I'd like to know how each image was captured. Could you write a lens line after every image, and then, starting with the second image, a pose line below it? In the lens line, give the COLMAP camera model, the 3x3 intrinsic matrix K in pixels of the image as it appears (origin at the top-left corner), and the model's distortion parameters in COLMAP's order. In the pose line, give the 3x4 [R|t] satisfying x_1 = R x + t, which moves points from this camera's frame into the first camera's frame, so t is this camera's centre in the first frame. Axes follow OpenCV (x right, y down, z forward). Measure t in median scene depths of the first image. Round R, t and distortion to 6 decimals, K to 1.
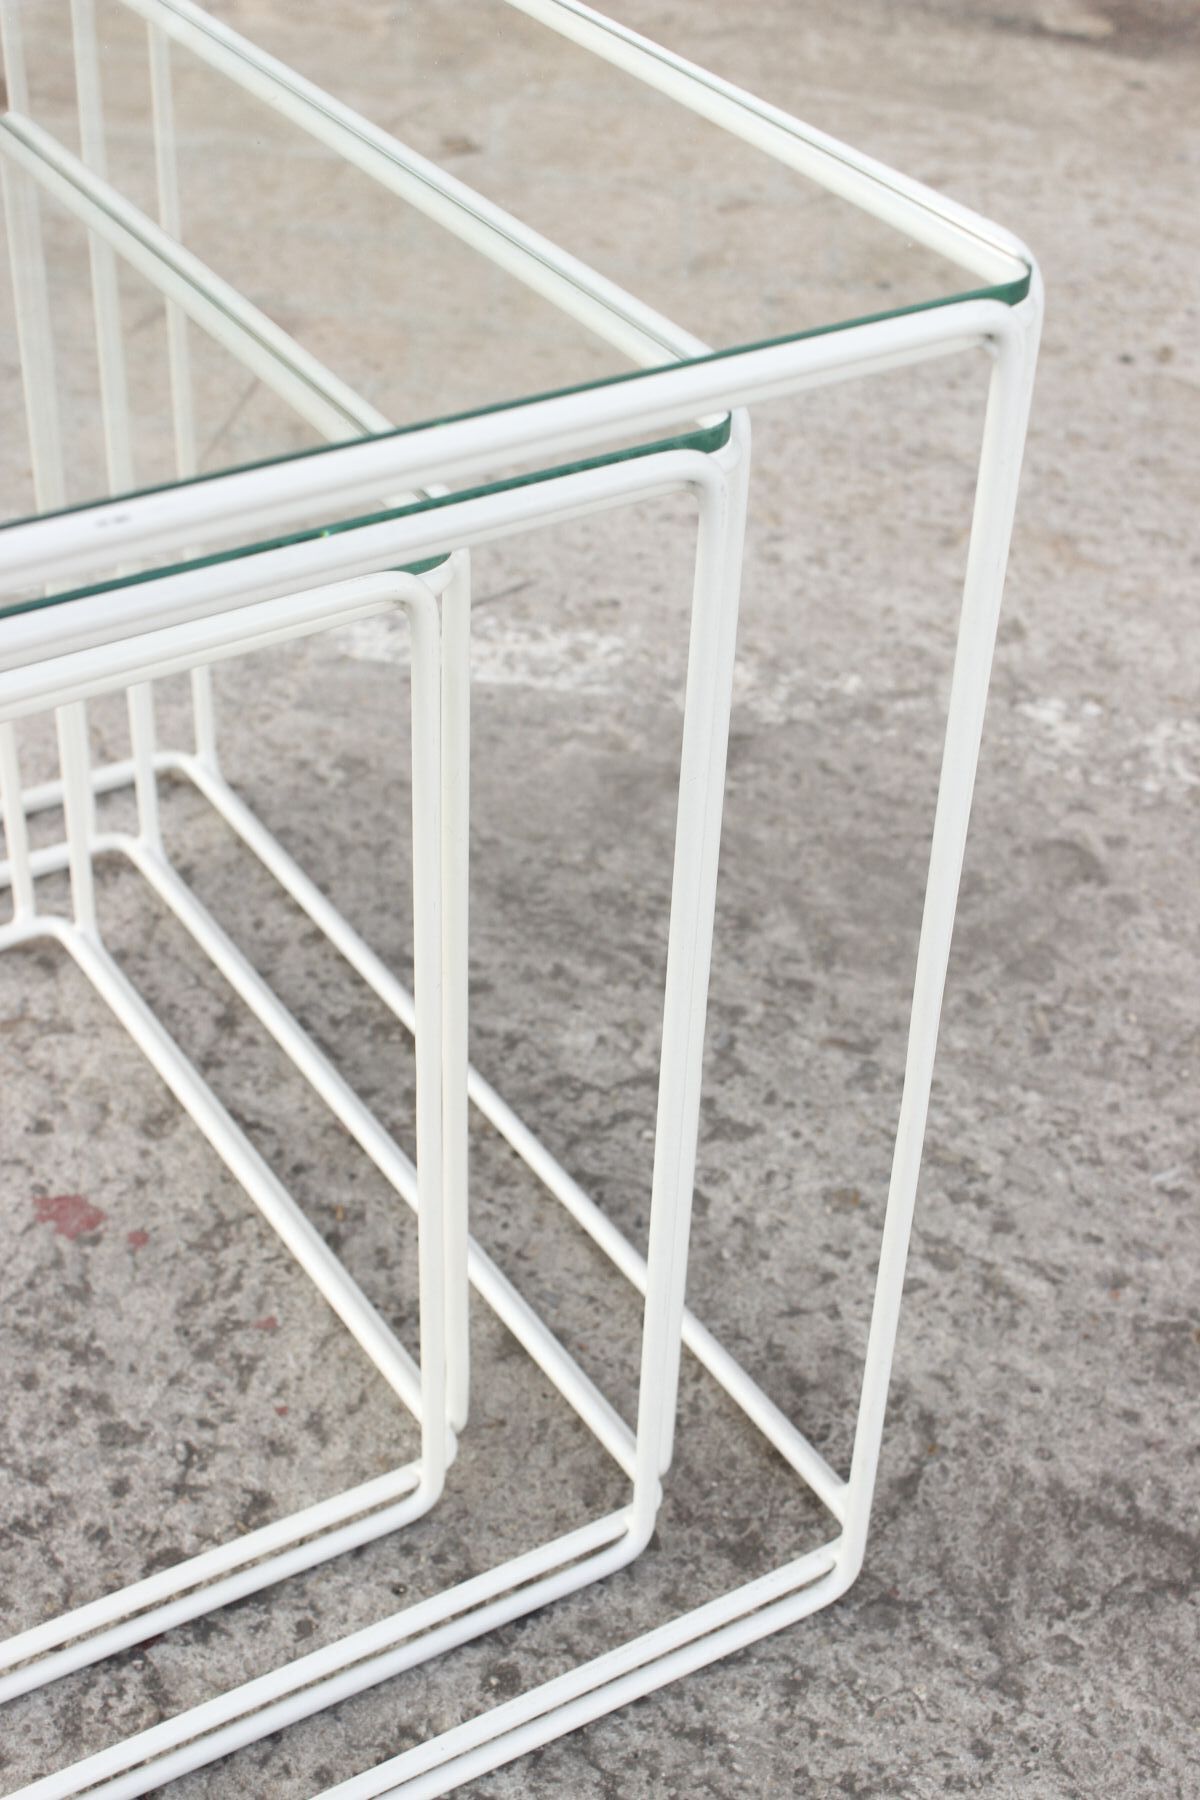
lens RADIAL K [[2637.5, 0, 610.5], [0, 2637.5, 888.2], [0, 0, 1]] dist [-0.023303, 0.000000]
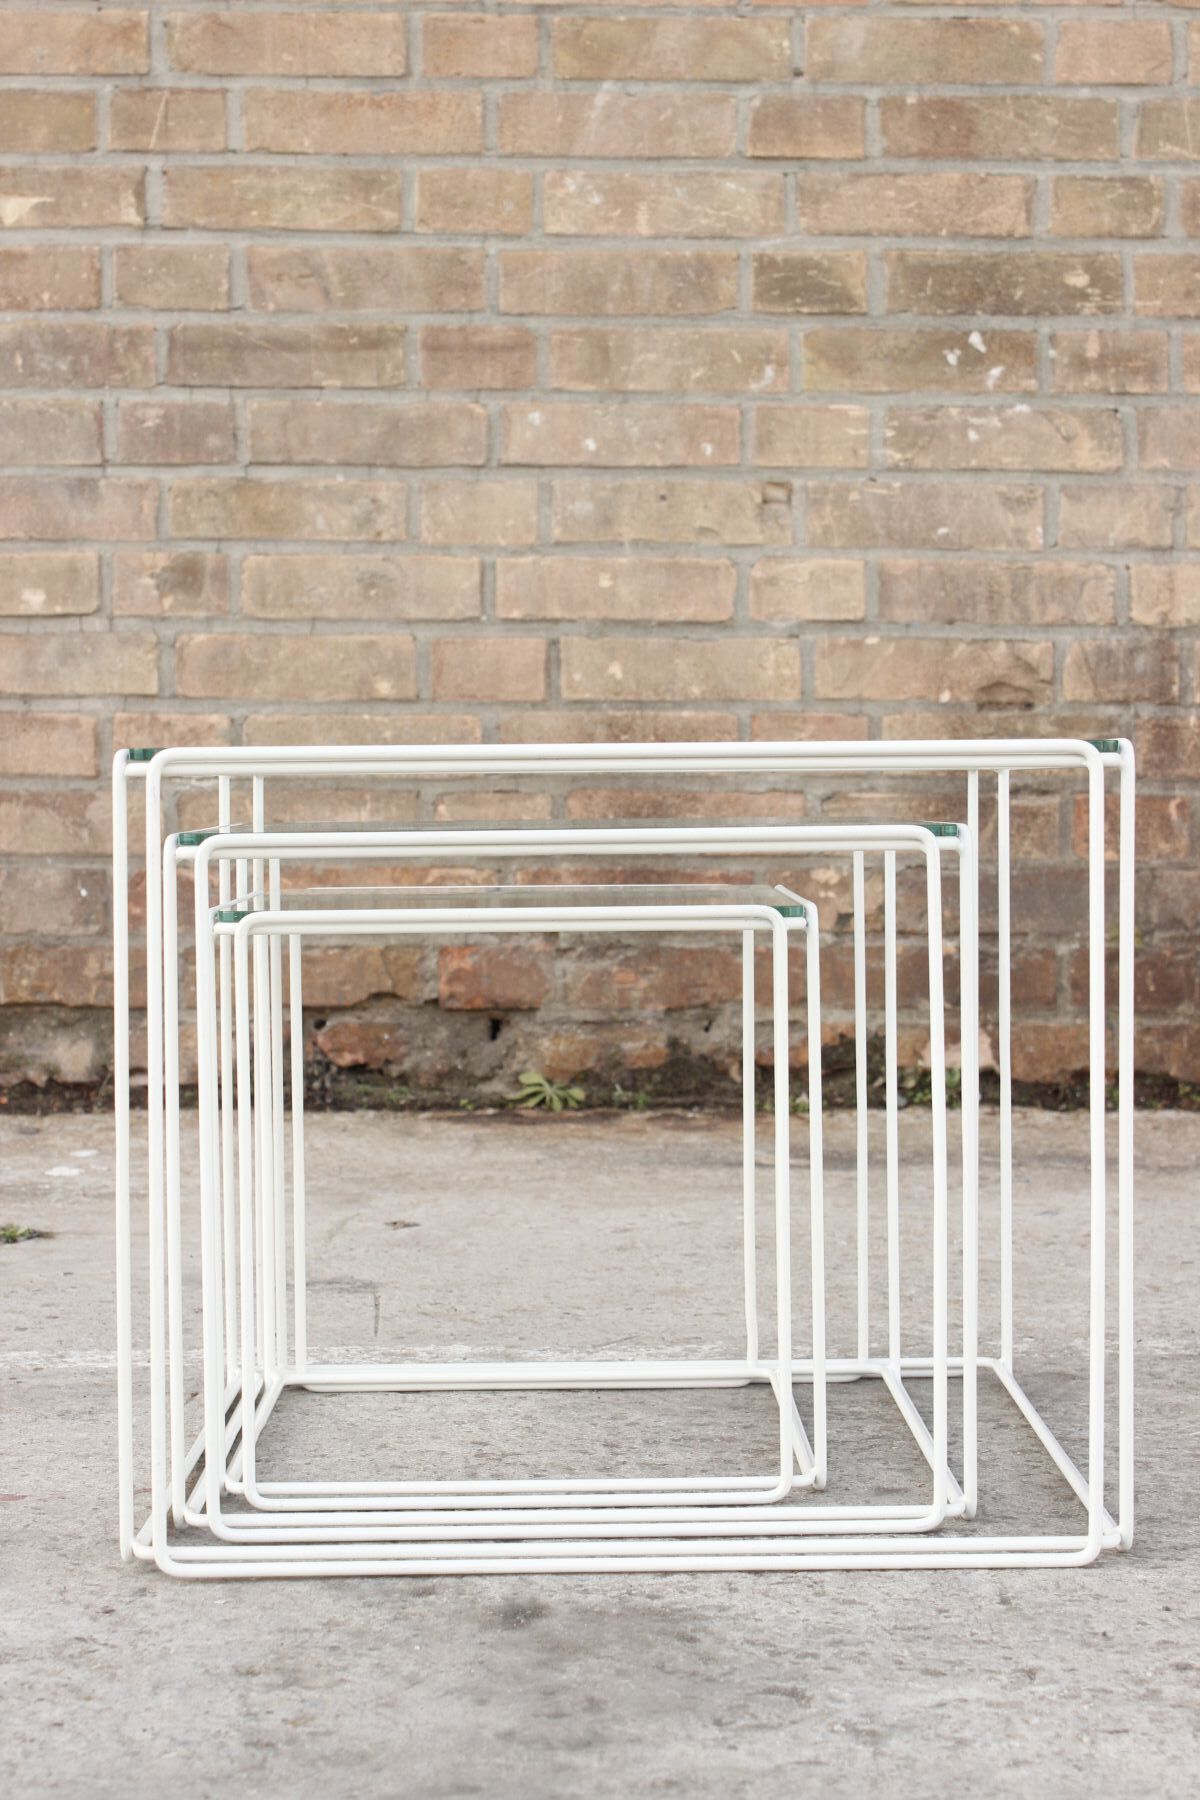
lens RADIAL K [[3136.8, 0, 597.9], [0, 3136.8, 896.5], [0, 0, 1]] dist [0.022254, 0.000000]
pose [[0.967943, -0.058728, 0.244207, -0.715014], [0.183450, 0.829405, -0.527669, 0.927386], [-0.171557, 0.555553, 0.813590, -0.857016]]
